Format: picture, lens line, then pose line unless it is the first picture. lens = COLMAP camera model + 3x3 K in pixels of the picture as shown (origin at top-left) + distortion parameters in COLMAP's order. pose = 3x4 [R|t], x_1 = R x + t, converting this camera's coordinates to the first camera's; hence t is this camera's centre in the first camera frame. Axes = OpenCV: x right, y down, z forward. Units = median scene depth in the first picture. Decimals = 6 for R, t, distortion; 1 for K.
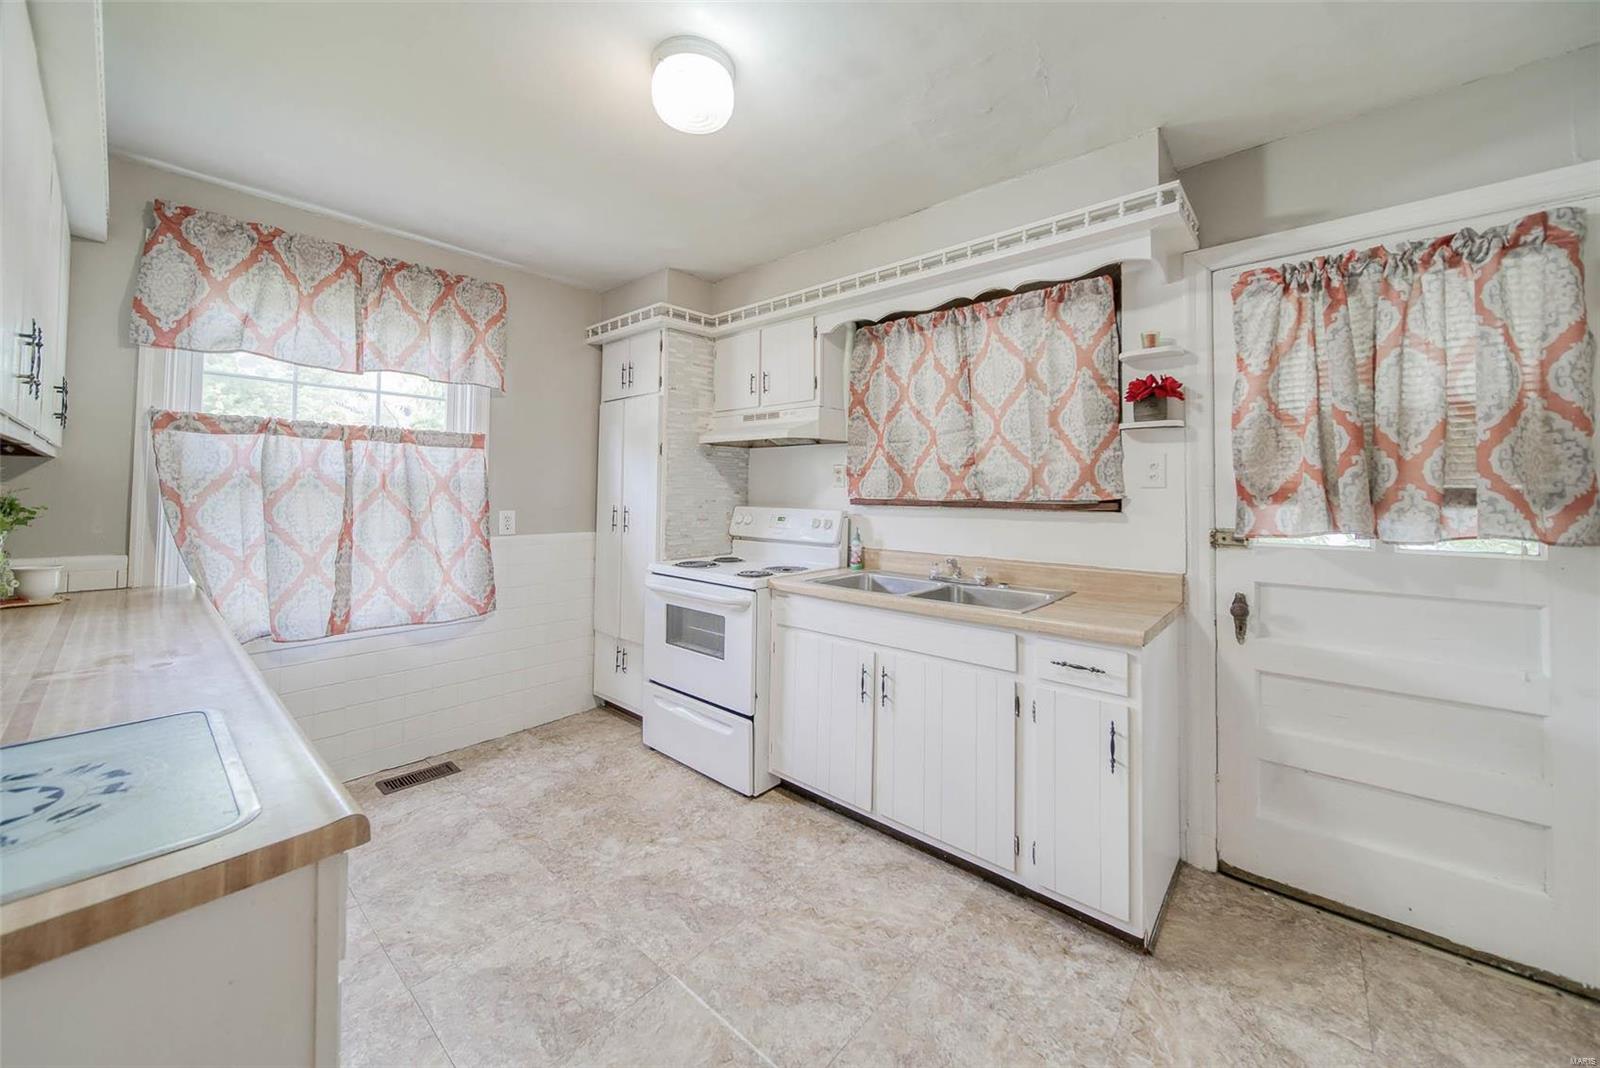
lens RADIAL K [[594.2, 0, 787.4], [0, 594.2, 473.7], [0, 0, 1]] dist [0.000874, -0.000862]
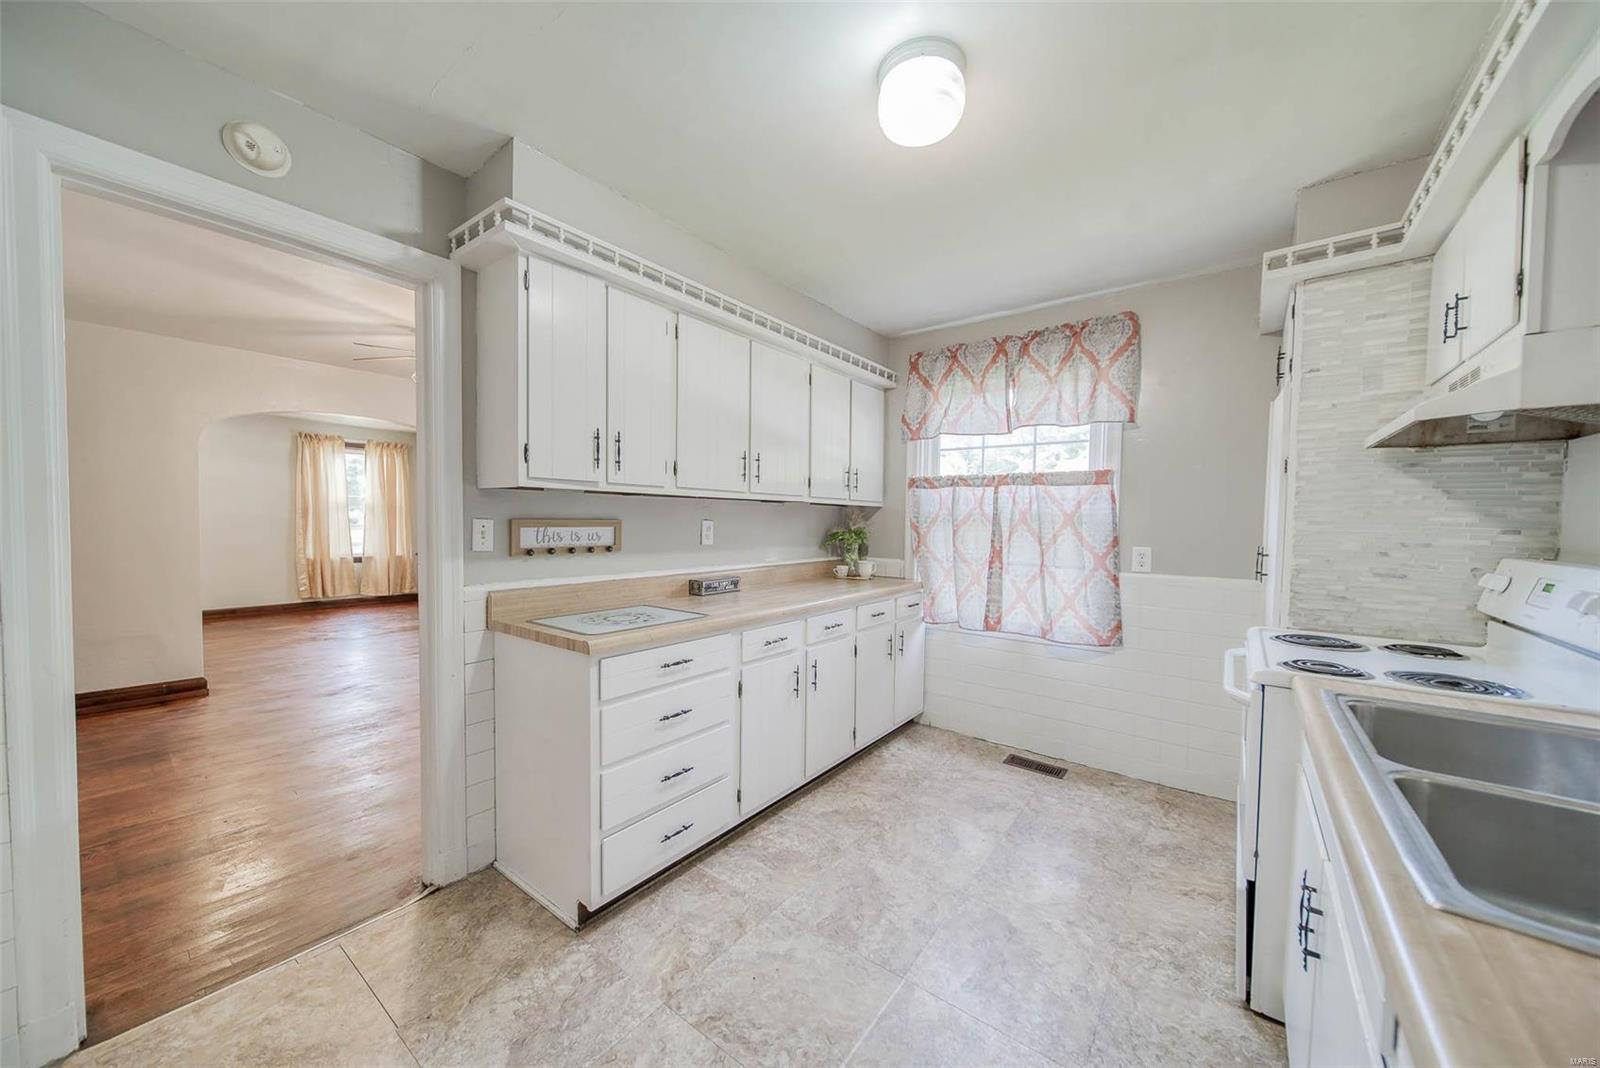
lens RADIAL K [[560.5, 0, 787.9], [0, 560.5, 541.2], [0, 0, 1]] dist [-0.001635, -0.000583]
pose [[0.069704, 0.029419, -0.997134, 0.490605], [0.016836, 0.999388, 0.030663, 0.020203], [0.997426, -0.018925, 0.069166, 0.478425]]
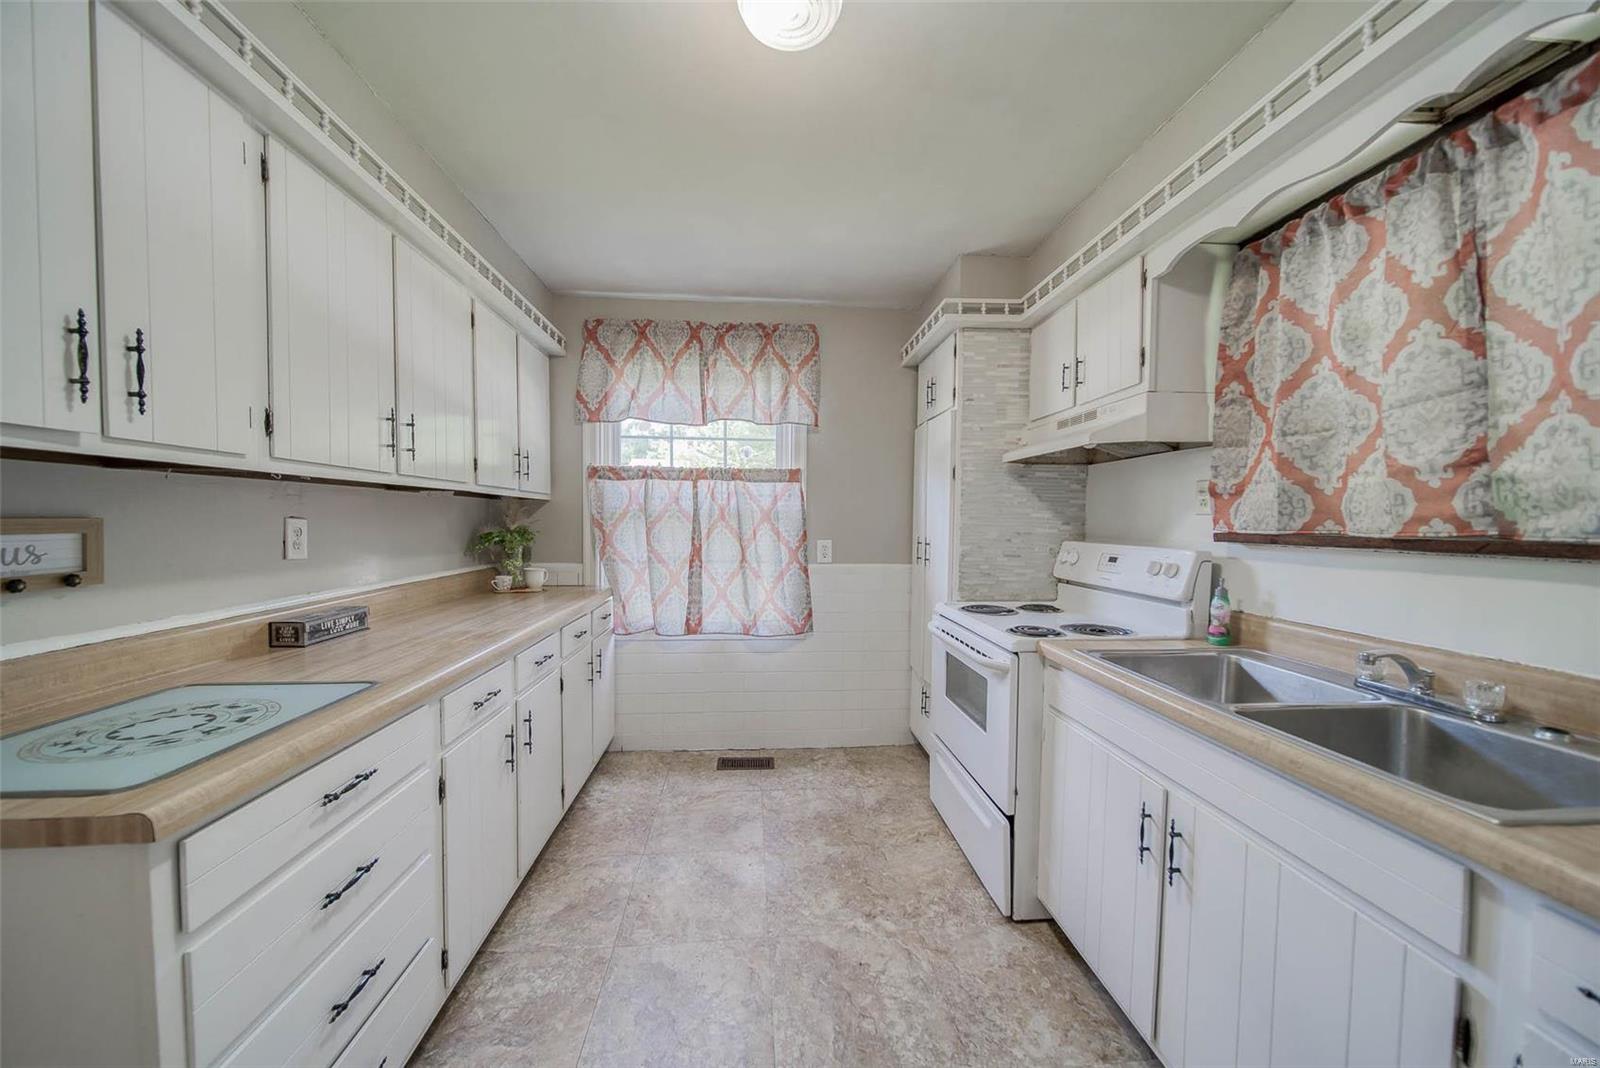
lens RADIAL K [[560.5, 0, 793.8], [0, 560.5, 539.8], [0, 0, 1]] dist [-0.001635, -0.000583]
pose [[0.724386, 0.020802, -0.689080, 0.227216], [0.019163, 0.998551, 0.050290, 0.013366], [0.689128, -0.049635, 0.722938, 0.308966]]
